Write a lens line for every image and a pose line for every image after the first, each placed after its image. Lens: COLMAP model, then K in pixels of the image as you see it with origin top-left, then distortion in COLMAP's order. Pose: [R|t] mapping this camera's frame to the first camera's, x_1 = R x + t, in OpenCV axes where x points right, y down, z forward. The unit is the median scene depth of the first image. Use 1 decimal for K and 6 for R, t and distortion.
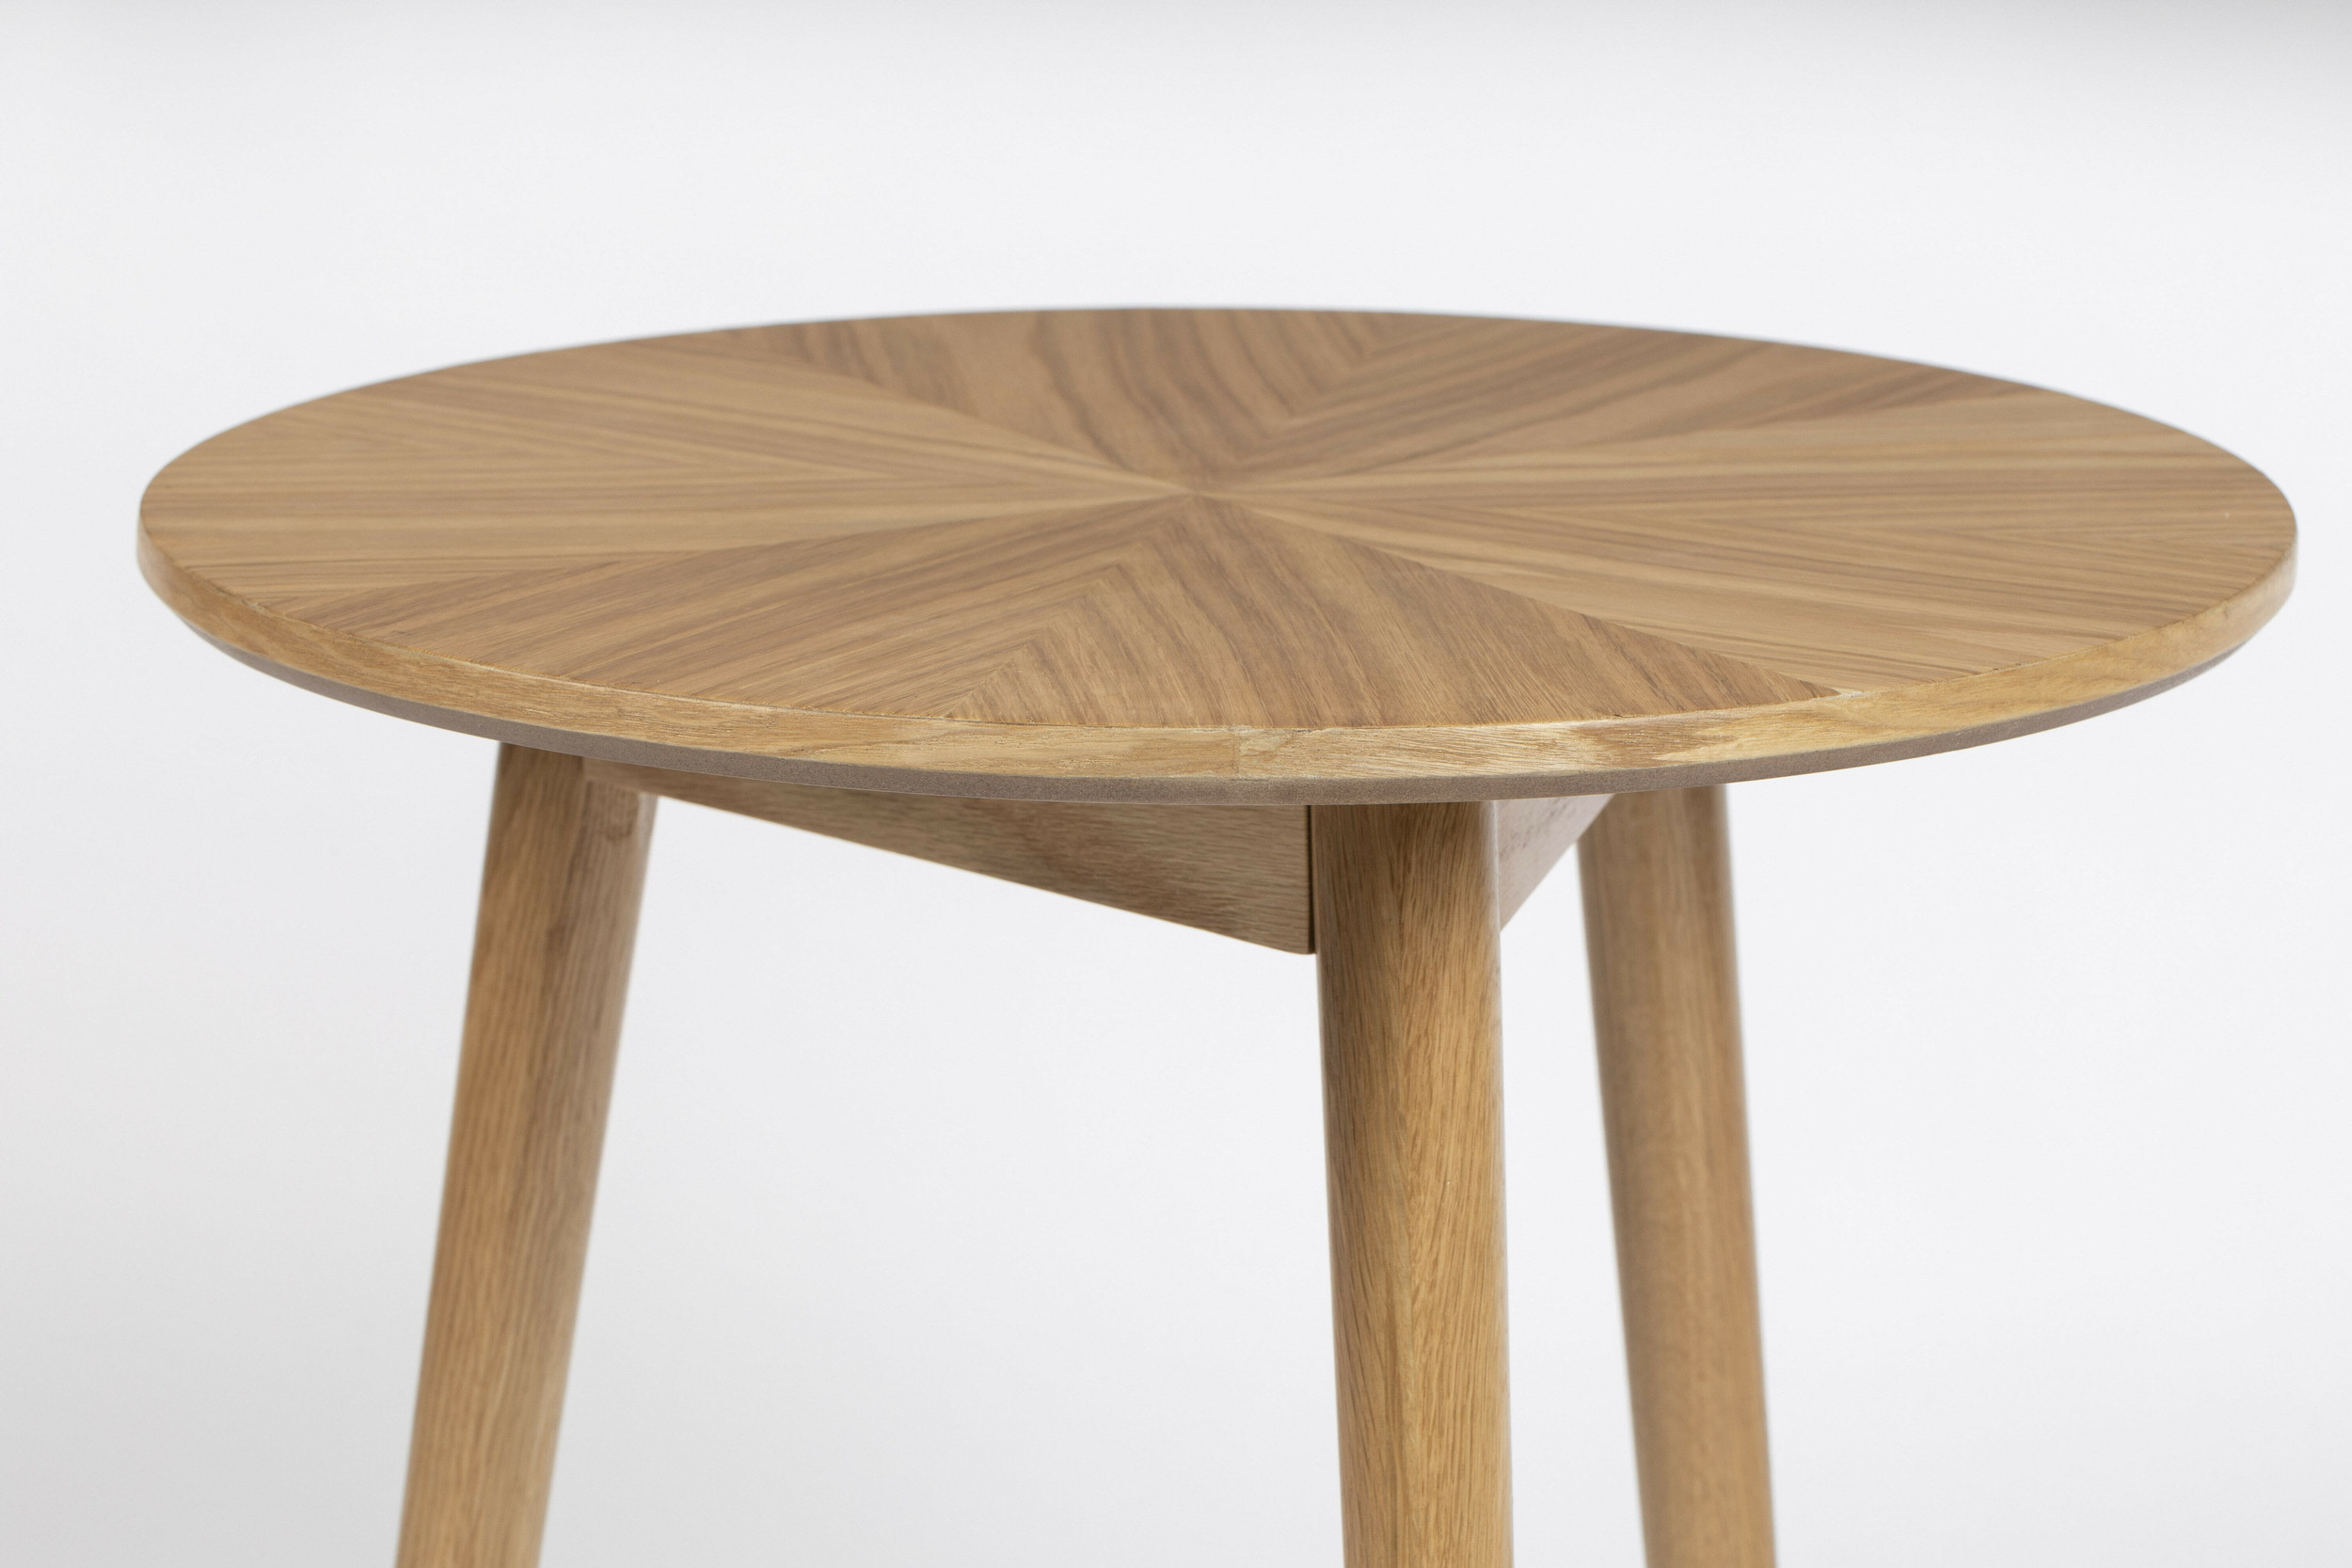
lens RADIAL K [[7005.8, 0, 1269.2], [0, 7005.8, 606.8], [0, 0, 1]] dist [-0.007293, 0.000000]
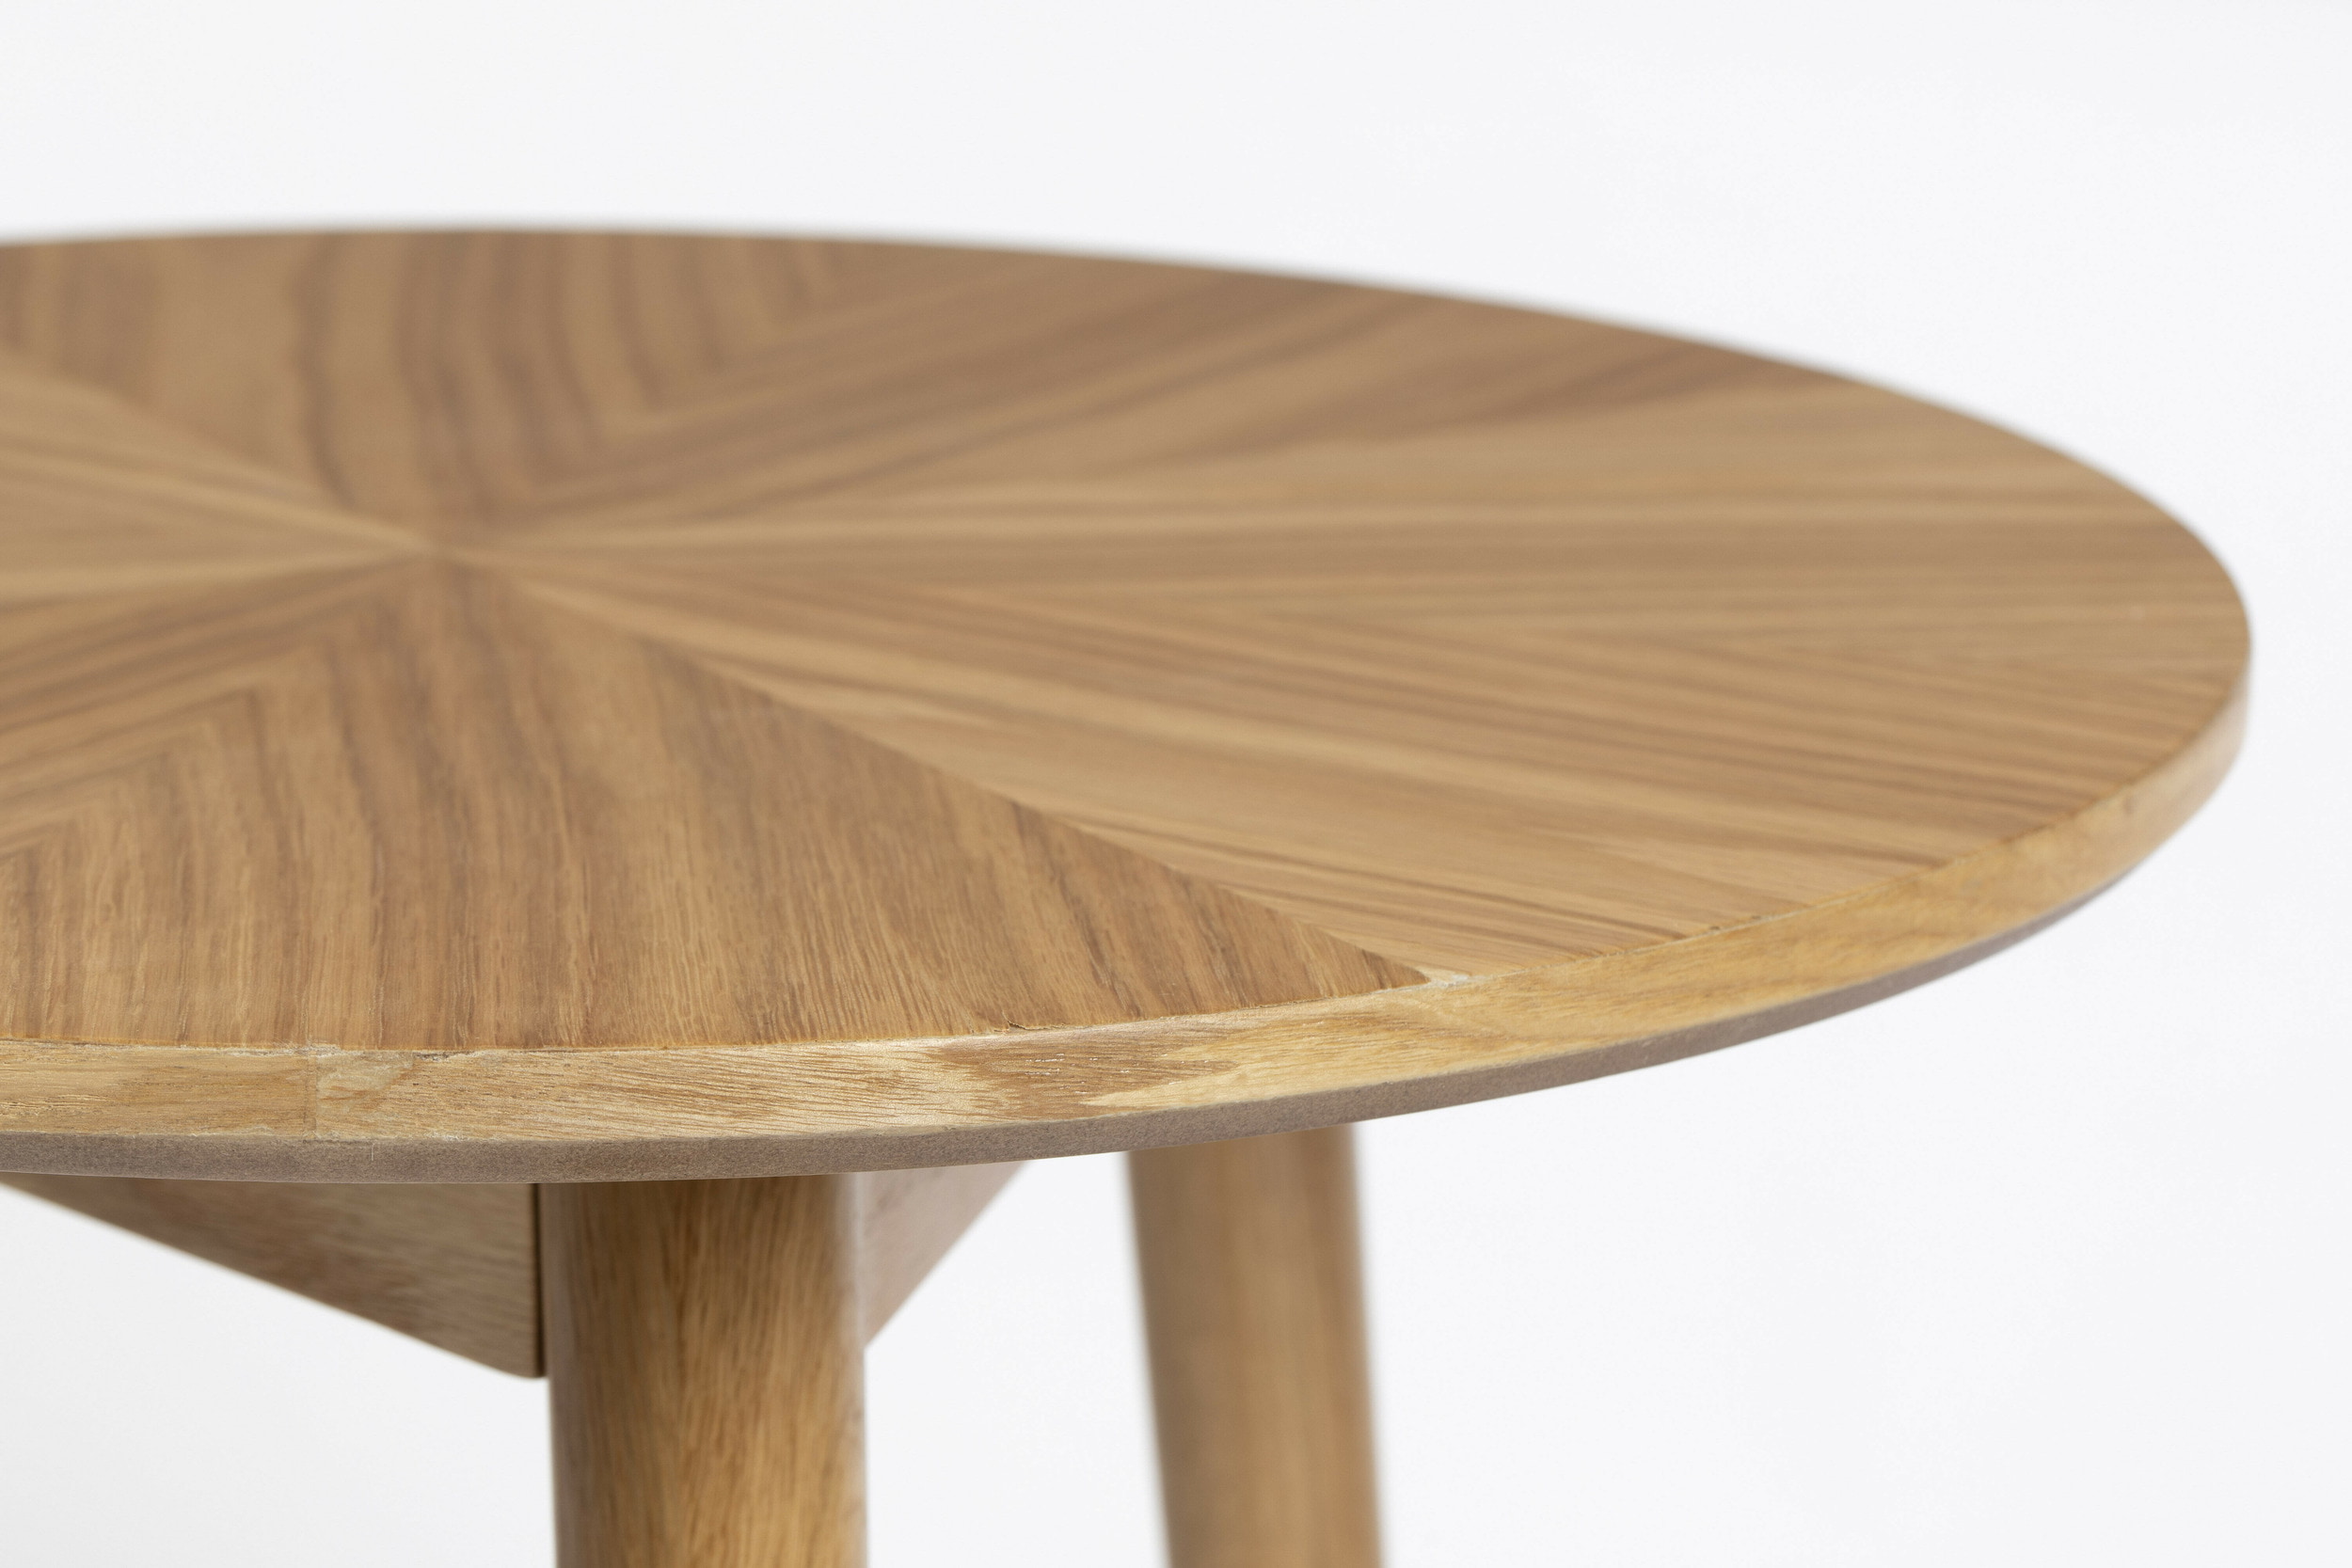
lens RADIAL K [[7005.8, 0, 1186.3], [0, 7005.8, 782.1], [0, 0, 1]] dist [-0.007293, 0.000000]
pose [[0.999916, 0.012429, -0.003590, 0.059689], [-0.012234, 0.998684, 0.049809, -0.028920], [0.004205, -0.049761, 0.998752, 0.413303]]
